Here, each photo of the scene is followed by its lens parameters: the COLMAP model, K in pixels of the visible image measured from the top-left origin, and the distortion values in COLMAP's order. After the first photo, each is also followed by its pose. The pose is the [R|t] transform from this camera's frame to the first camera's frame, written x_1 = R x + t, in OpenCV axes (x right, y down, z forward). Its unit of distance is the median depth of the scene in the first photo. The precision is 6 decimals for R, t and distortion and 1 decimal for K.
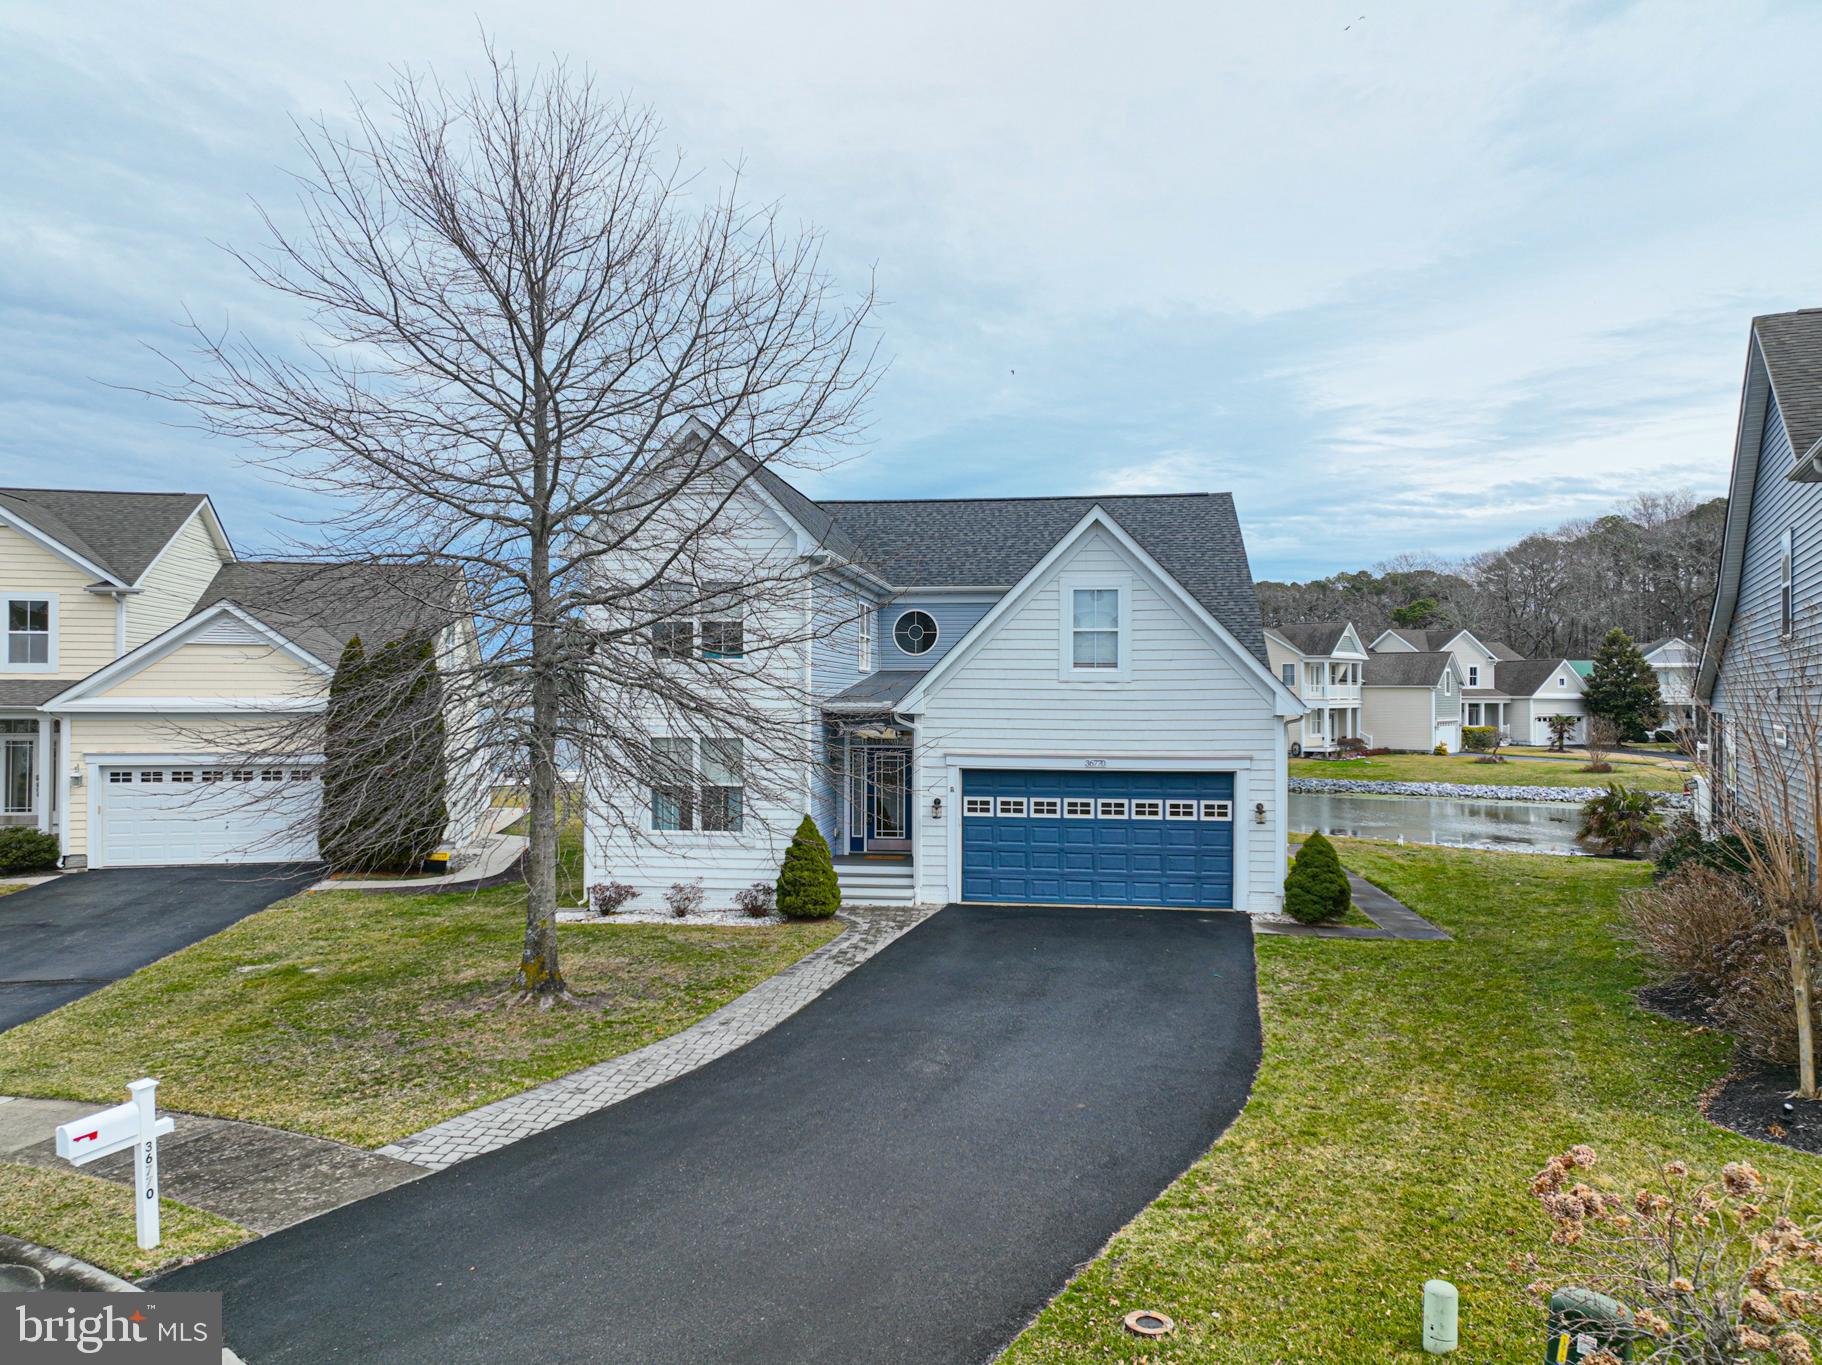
lens RADIAL K [[1266.8, 0, 917.1], [0, 1266.8, 684.0], [0, 0, 1]] dist [-0.000789, 0.014226]
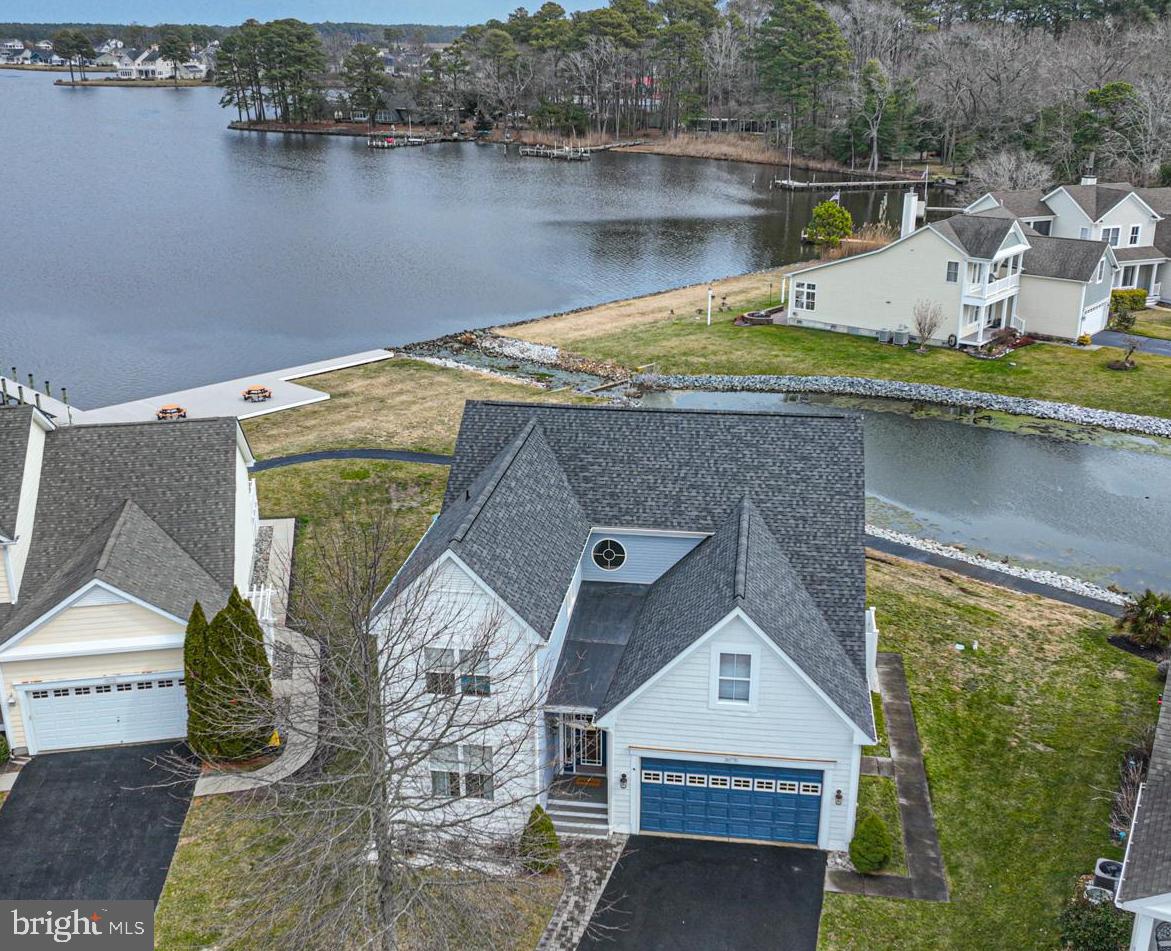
lens RADIAL K [[1254.4, 0, 608.8], [0, 1254.4, 510.9], [0, 0, 1]] dist [0.006521, -0.006813]
pose [[0.999999, 0.000164, 0.001331, -0.003735], [-0.000629, 0.933834, 0.357707, -0.718422], [-0.001184, -0.357707, 0.933833, -0.258068]]
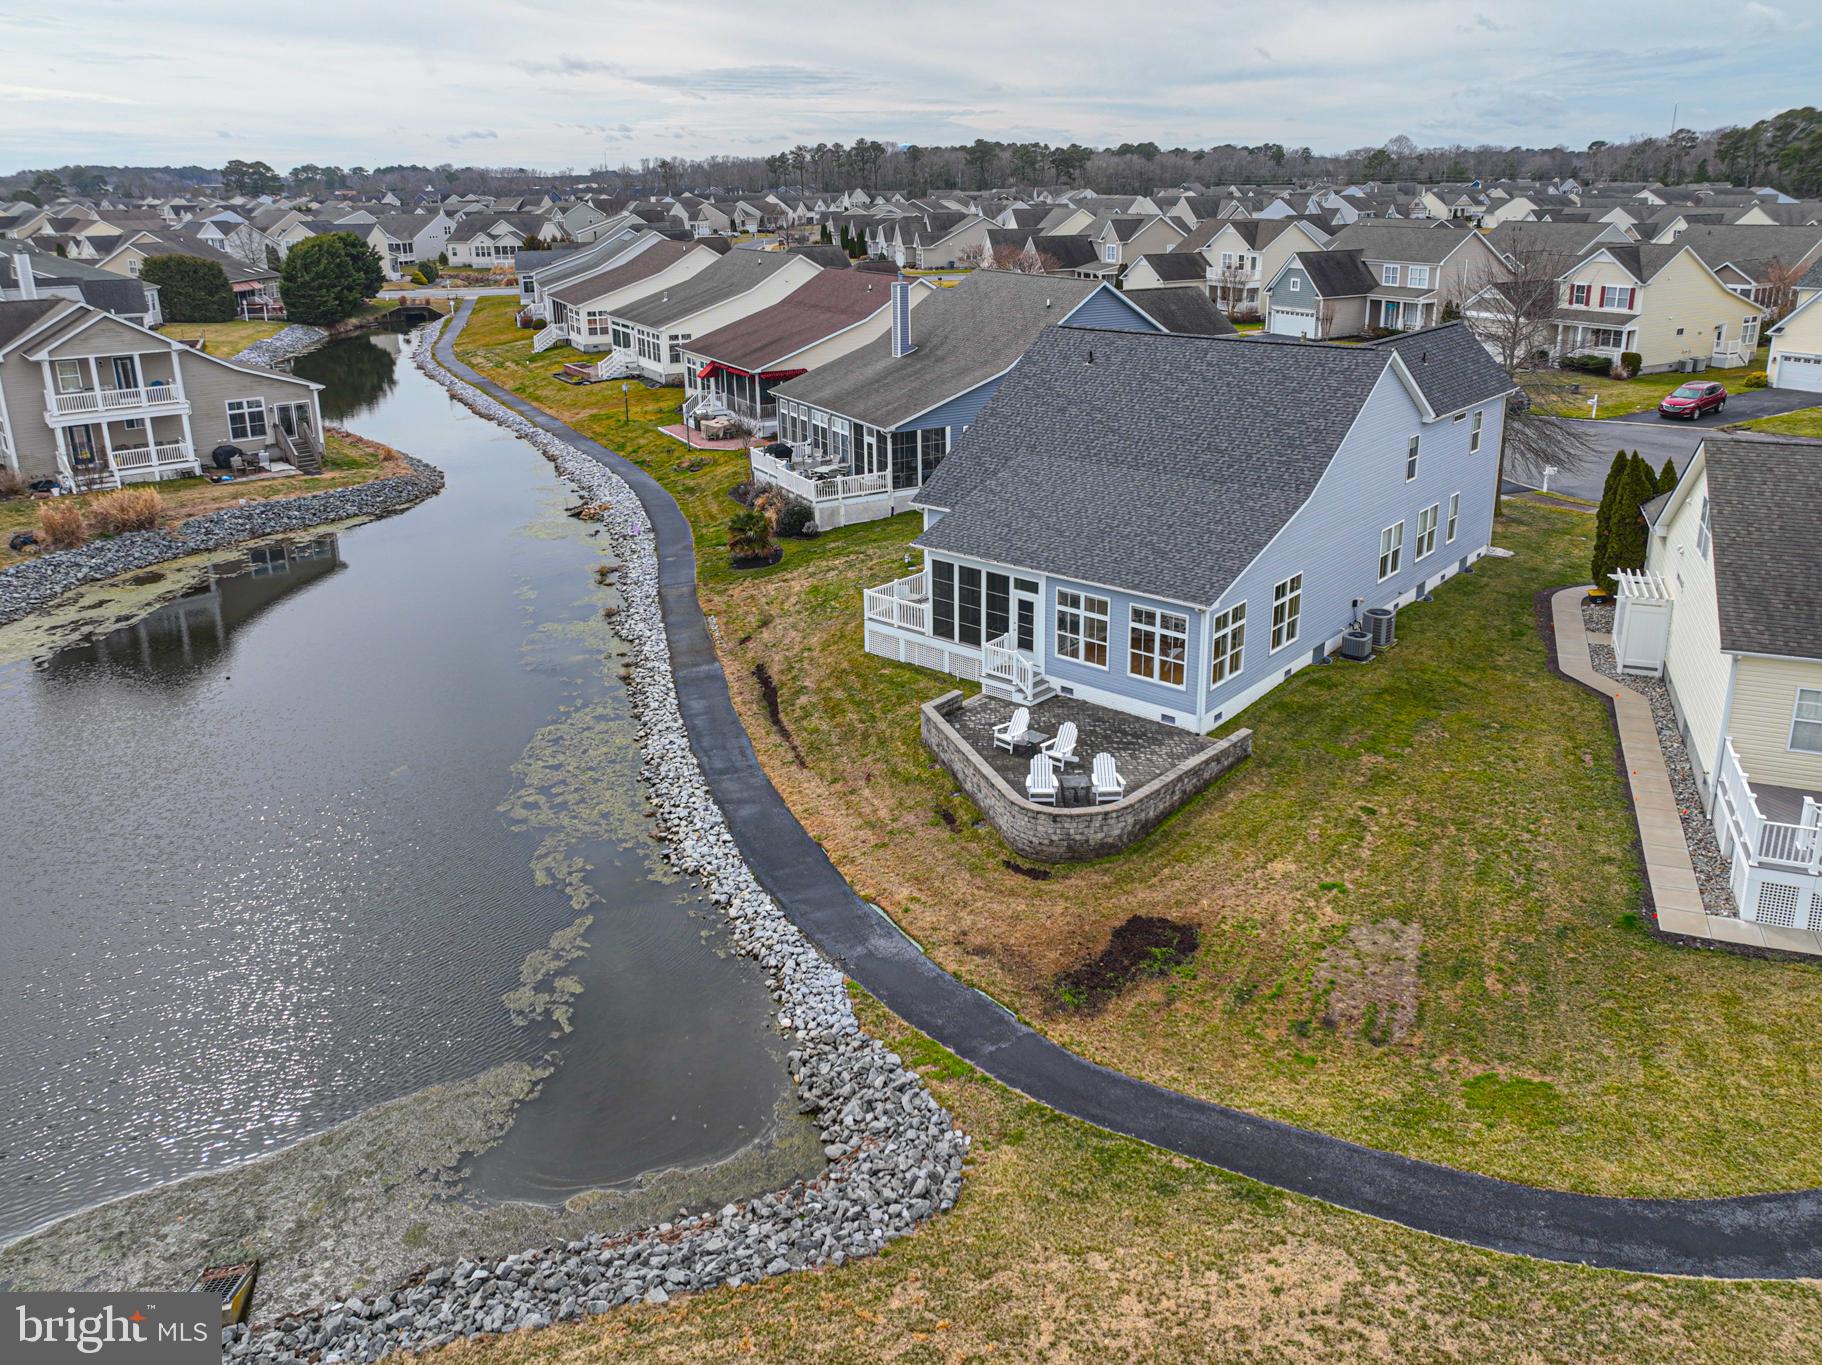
lens RADIAL K [[1324.9, 0, 911.0], [0, 1324.9, 575.7], [0, 0, 1]] dist [-0.003478, 0.032063]
pose [[-0.837316, -0.145958, 0.526876, -0.672253], [0.007731, 0.960447, 0.278356, -0.402111], [-0.546664, 0.237145, -0.803069, 3.418188]]
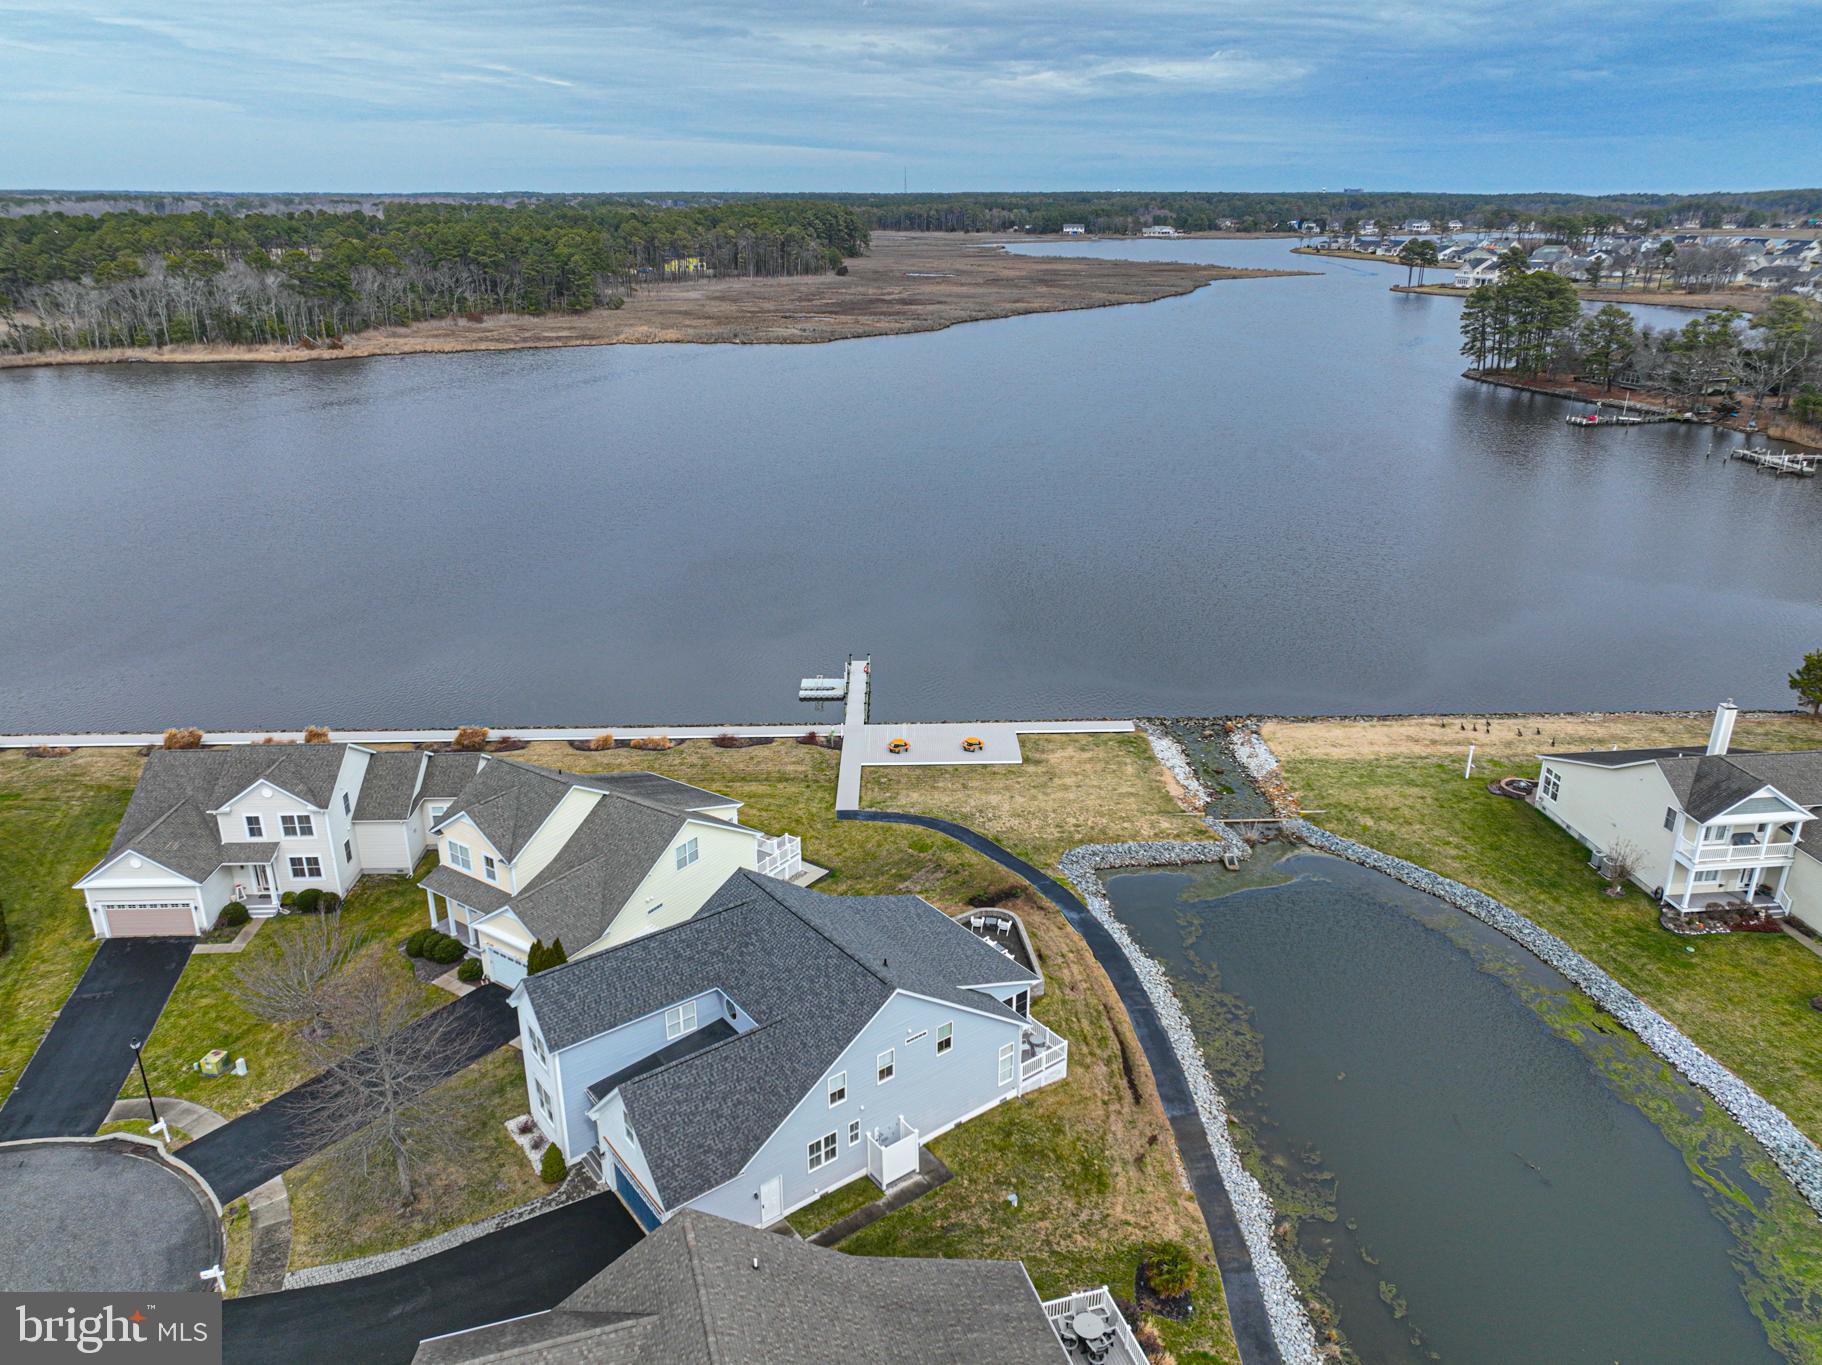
lens RADIAL K [[1266.8, 0, 917.1], [0, 1266.8, 684.0], [0, 0, 1]] dist [-0.000789, 0.014226]
pose [[0.714930, 0.248335, -0.653609, 1.751838], [-0.003935, 0.936215, 0.351405, -1.538827], [0.699185, -0.248659, 0.670306, 0.054323]]
